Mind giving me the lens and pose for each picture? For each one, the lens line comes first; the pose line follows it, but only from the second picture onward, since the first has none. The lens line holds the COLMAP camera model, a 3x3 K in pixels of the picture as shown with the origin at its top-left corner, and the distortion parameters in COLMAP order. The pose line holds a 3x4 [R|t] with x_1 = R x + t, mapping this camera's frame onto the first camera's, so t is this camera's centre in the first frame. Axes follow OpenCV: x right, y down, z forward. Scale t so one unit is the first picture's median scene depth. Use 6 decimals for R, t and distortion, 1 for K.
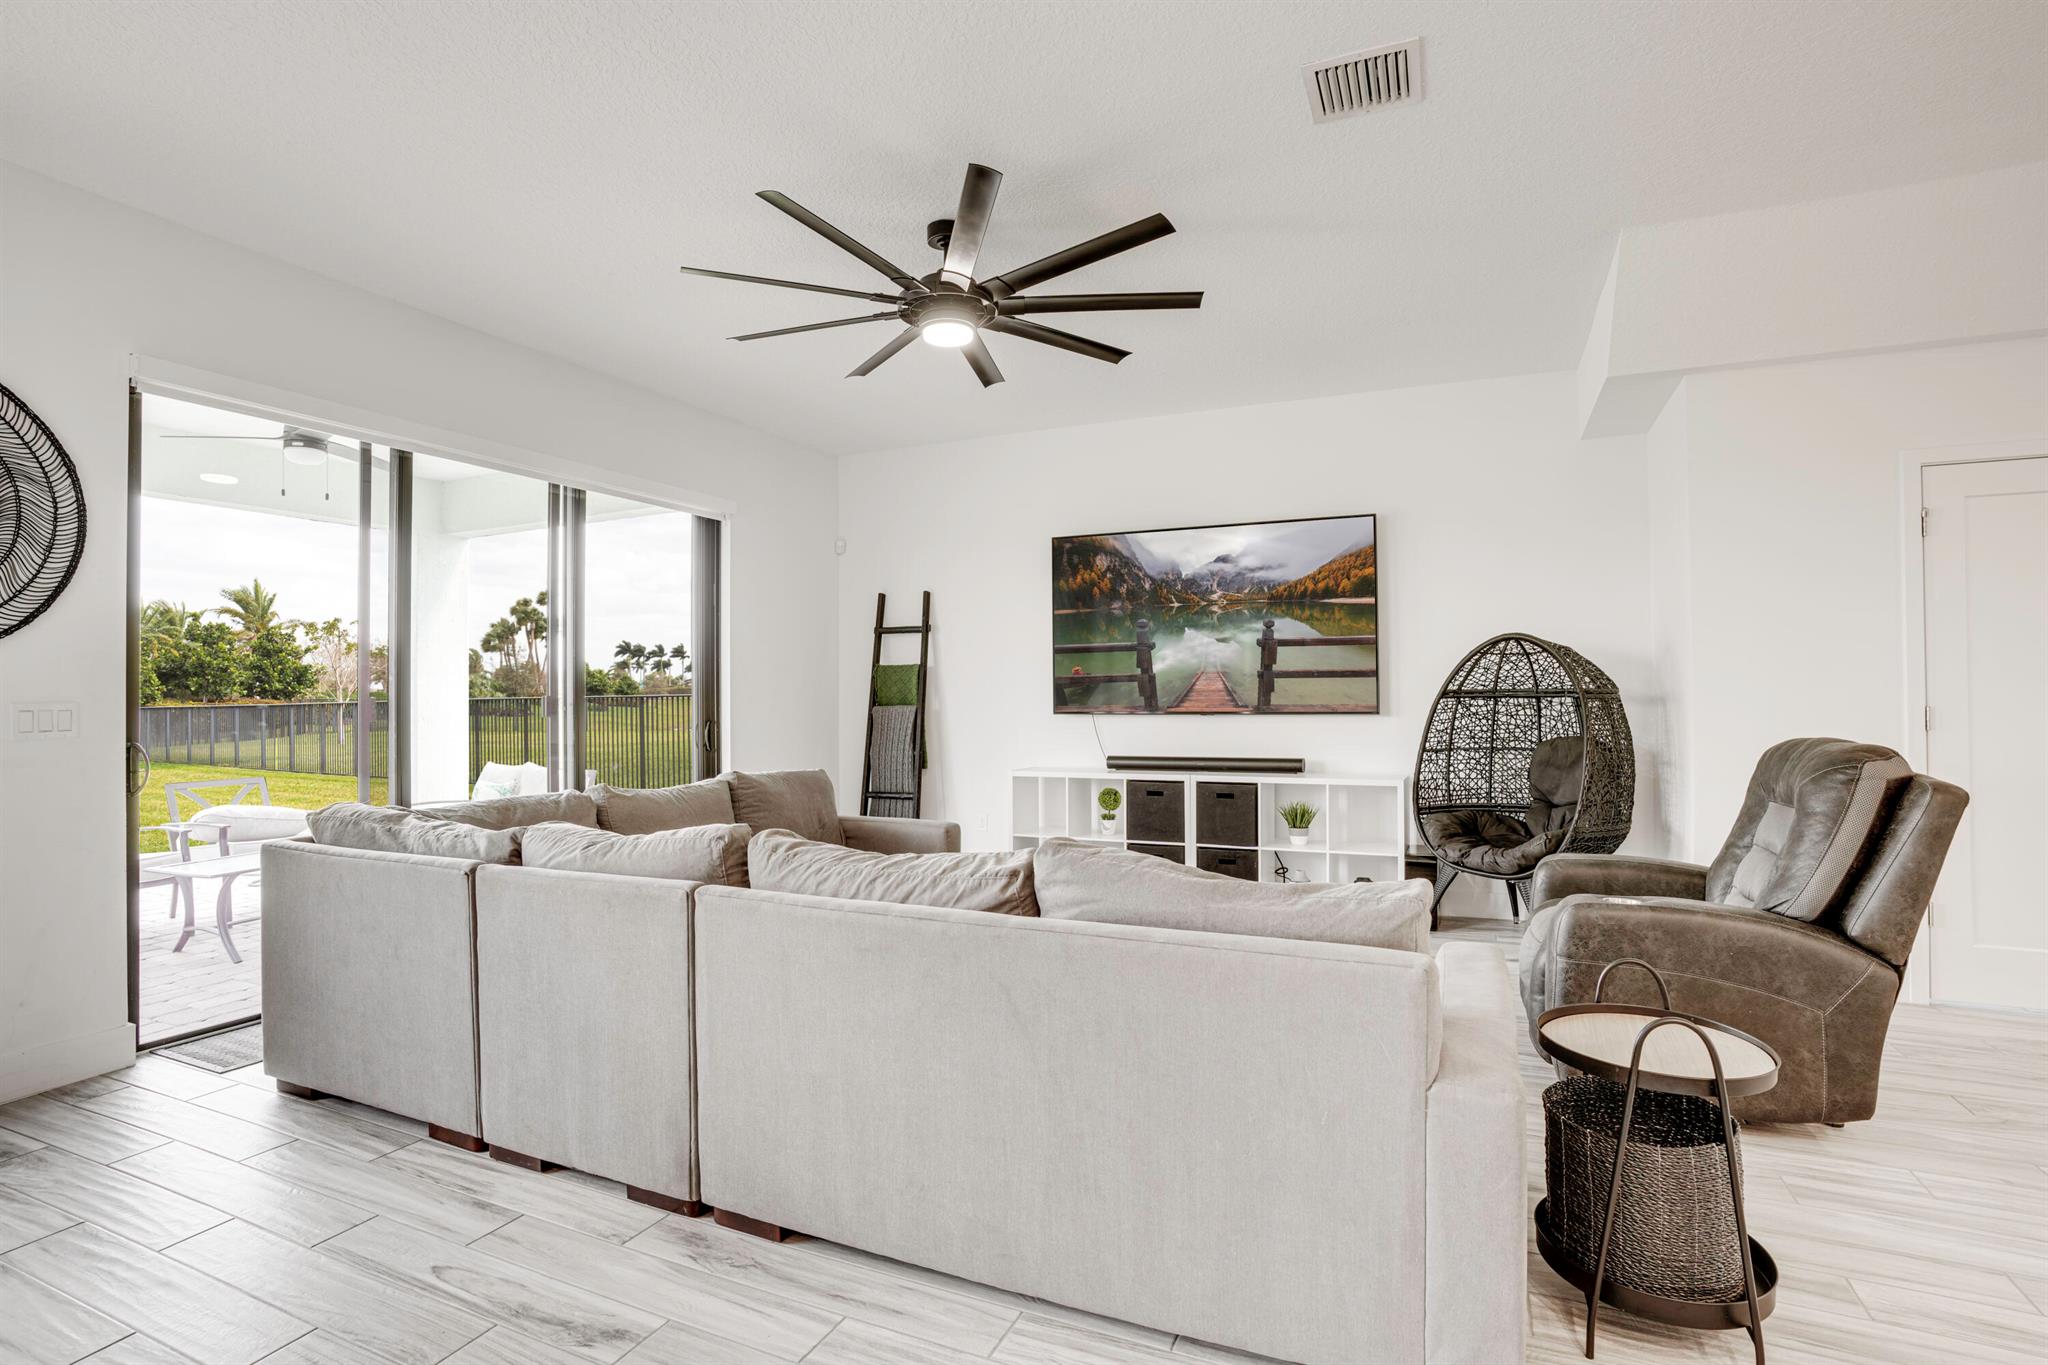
lens RADIAL K [[996.7, 0, 1021.0], [0, 996.7, 683.0], [0, 0, 1]] dist [-0.075461, 0.033245]
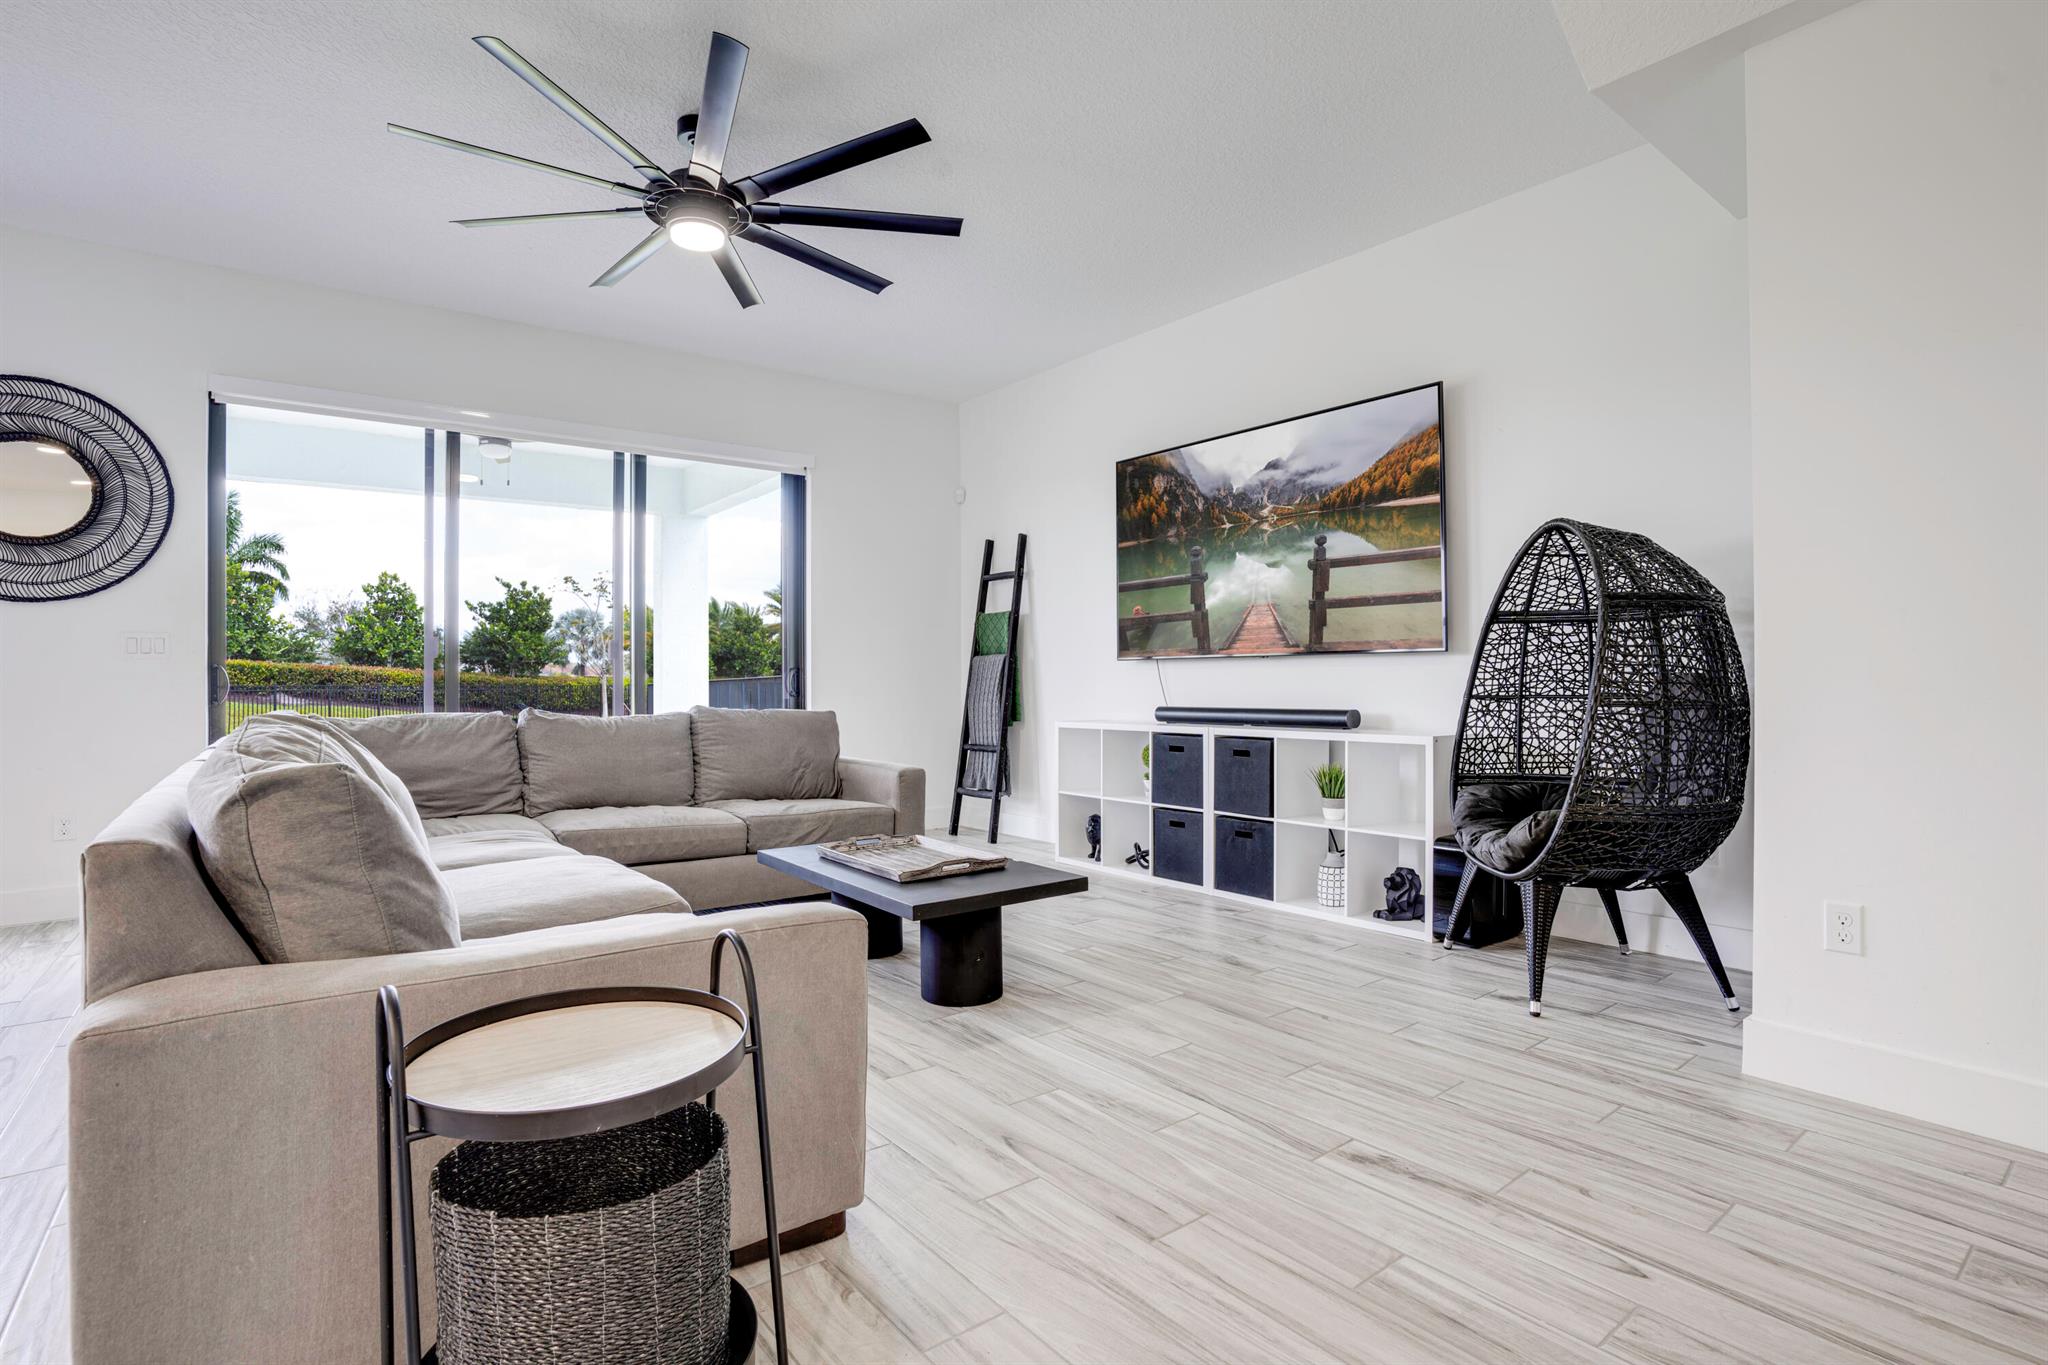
lens RADIAL K [[996.7, 0, 1020.5], [0, 996.7, 678.5], [0, 0, 1]] dist [-0.075461, 0.033245]
pose [[0.886677, 0.001697, -0.462387, 0.402976], [0.003494, 0.999940, 0.010370, 0.041604], [0.462377, -0.010811, 0.886618, 0.189965]]
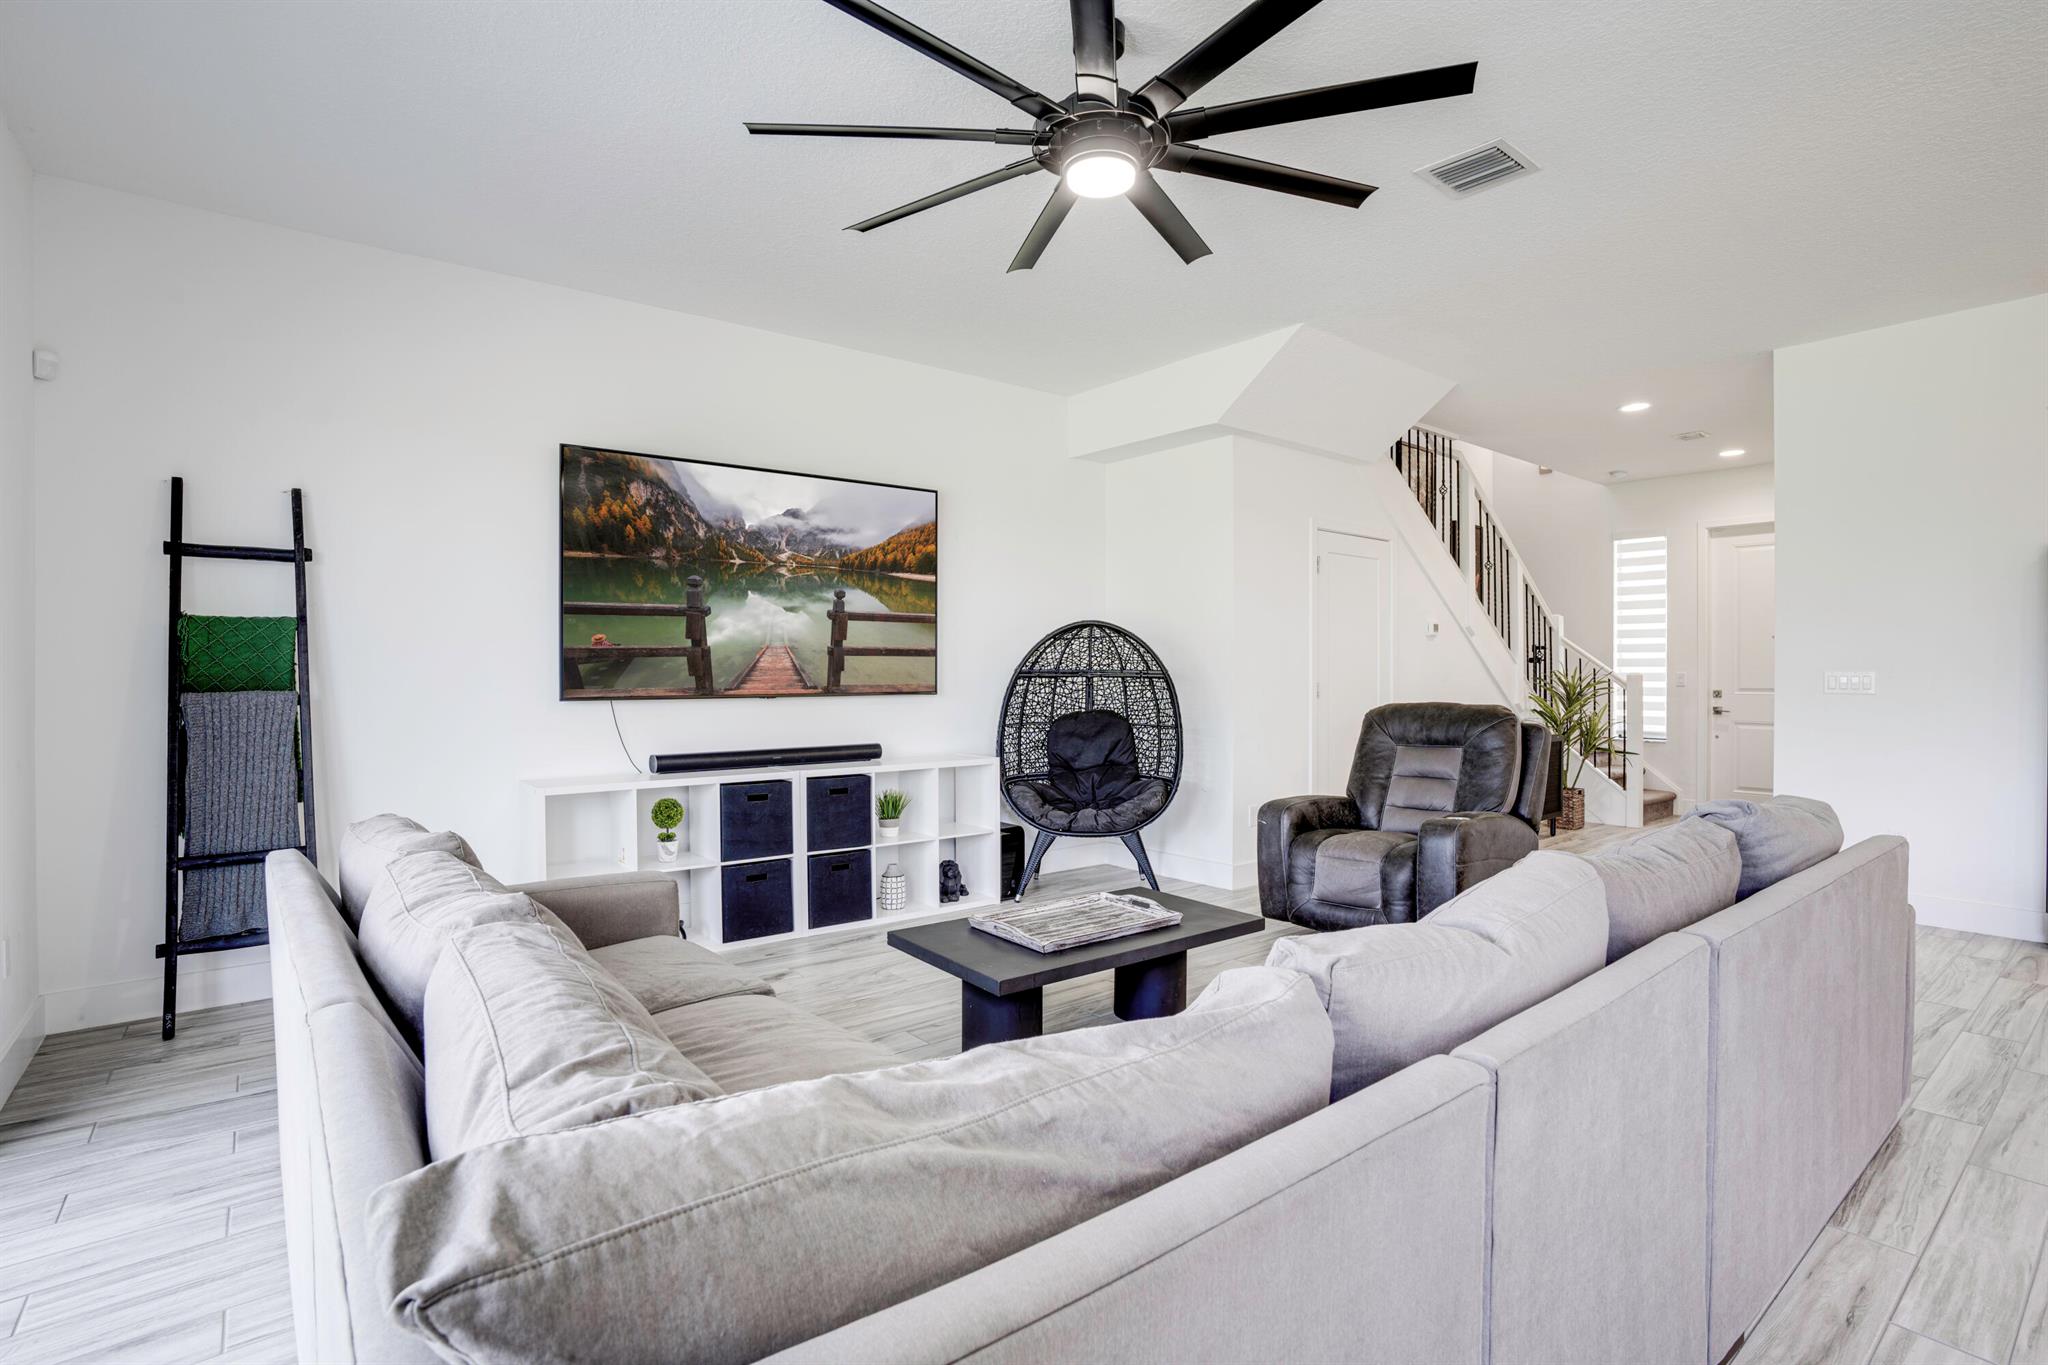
lens RADIAL K [[1020.3, 0, 1004.4], [0, 1020.3, 672.3], [0, 0, 1]] dist [-0.021735, 0.002748]
pose [[0.469954, 0.003101, 0.882685, -0.488229], [-0.014699, 0.999883, 0.004313, 0.004215], [-0.882568, -0.015002, 0.469944, 0.440068]]
